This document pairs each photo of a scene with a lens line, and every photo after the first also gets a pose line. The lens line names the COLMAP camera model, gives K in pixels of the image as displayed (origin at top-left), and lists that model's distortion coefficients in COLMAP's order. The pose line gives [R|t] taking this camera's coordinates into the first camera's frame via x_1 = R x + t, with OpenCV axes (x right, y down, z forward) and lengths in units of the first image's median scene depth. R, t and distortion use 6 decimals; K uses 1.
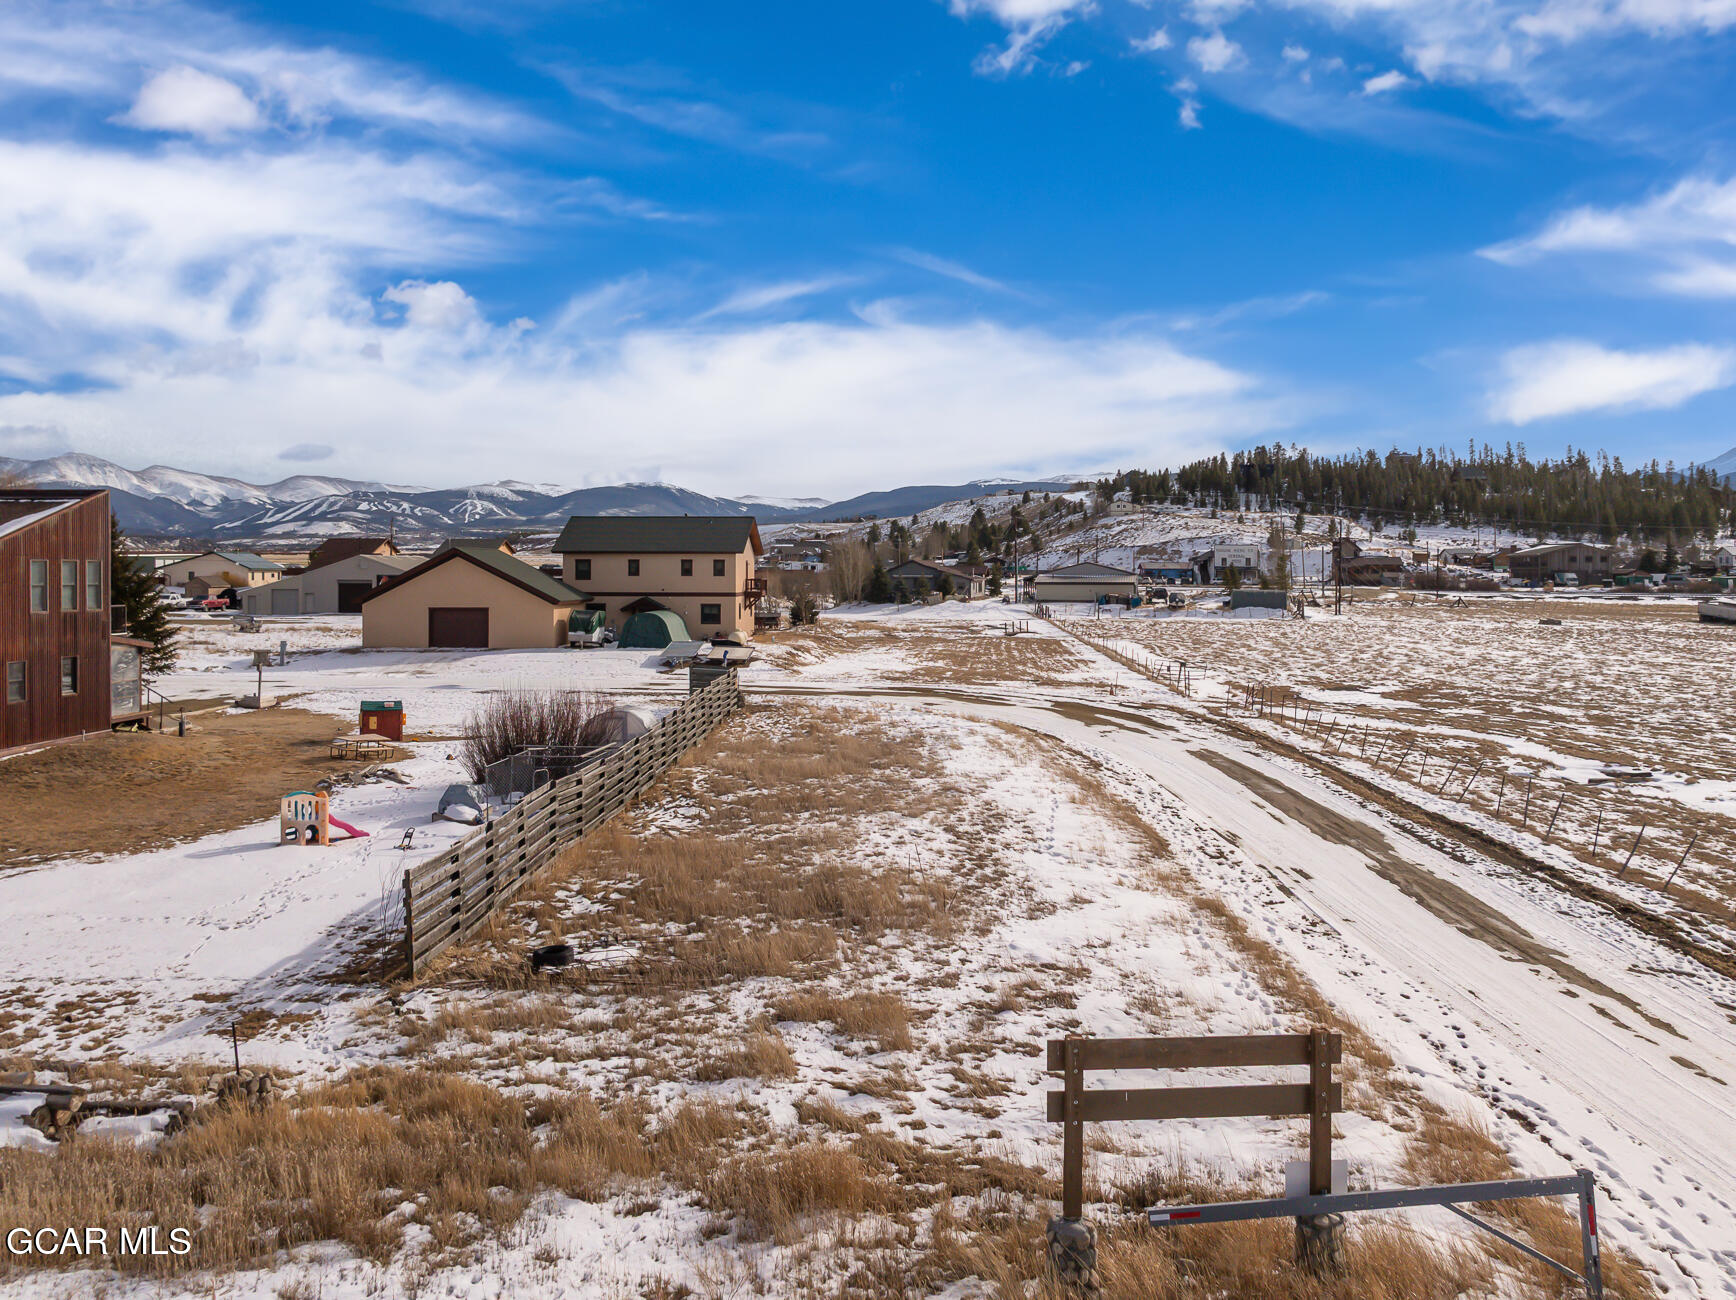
lens RADIAL K [[1347.0, 0, 865.1], [0, 1347.0, 634.4], [0, 0, 1]] dist [-0.032638, 0.016730]
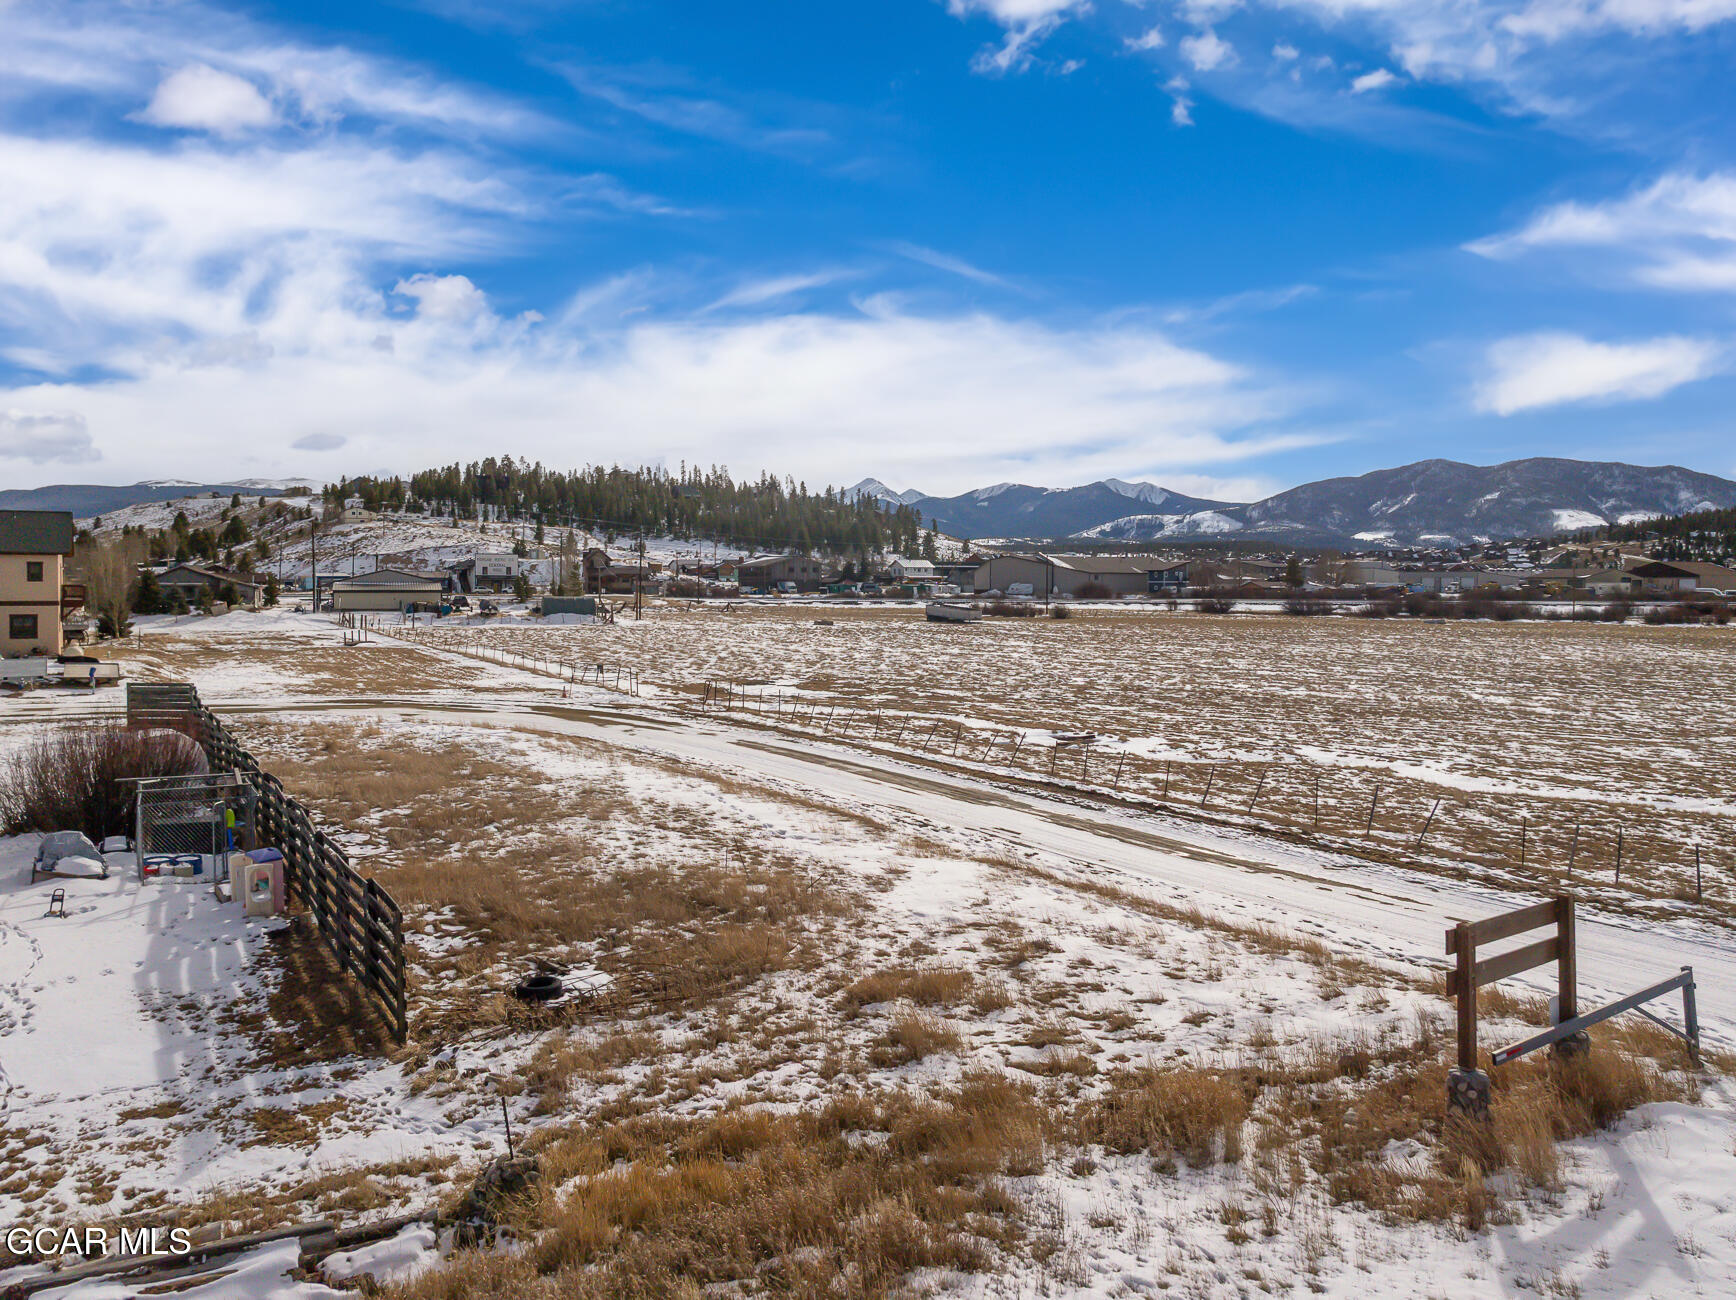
lens RADIAL K [[1347.0, 0, 843.1], [0, 1347.0, 621.3], [0, 0, 1]] dist [-0.032638, 0.016730]
pose [[0.843047, -0.015345, 0.537621, -0.502550], [0.024954, 0.999632, -0.010598, 0.010438], [-0.537261, 0.022350, 0.843120, 0.131211]]
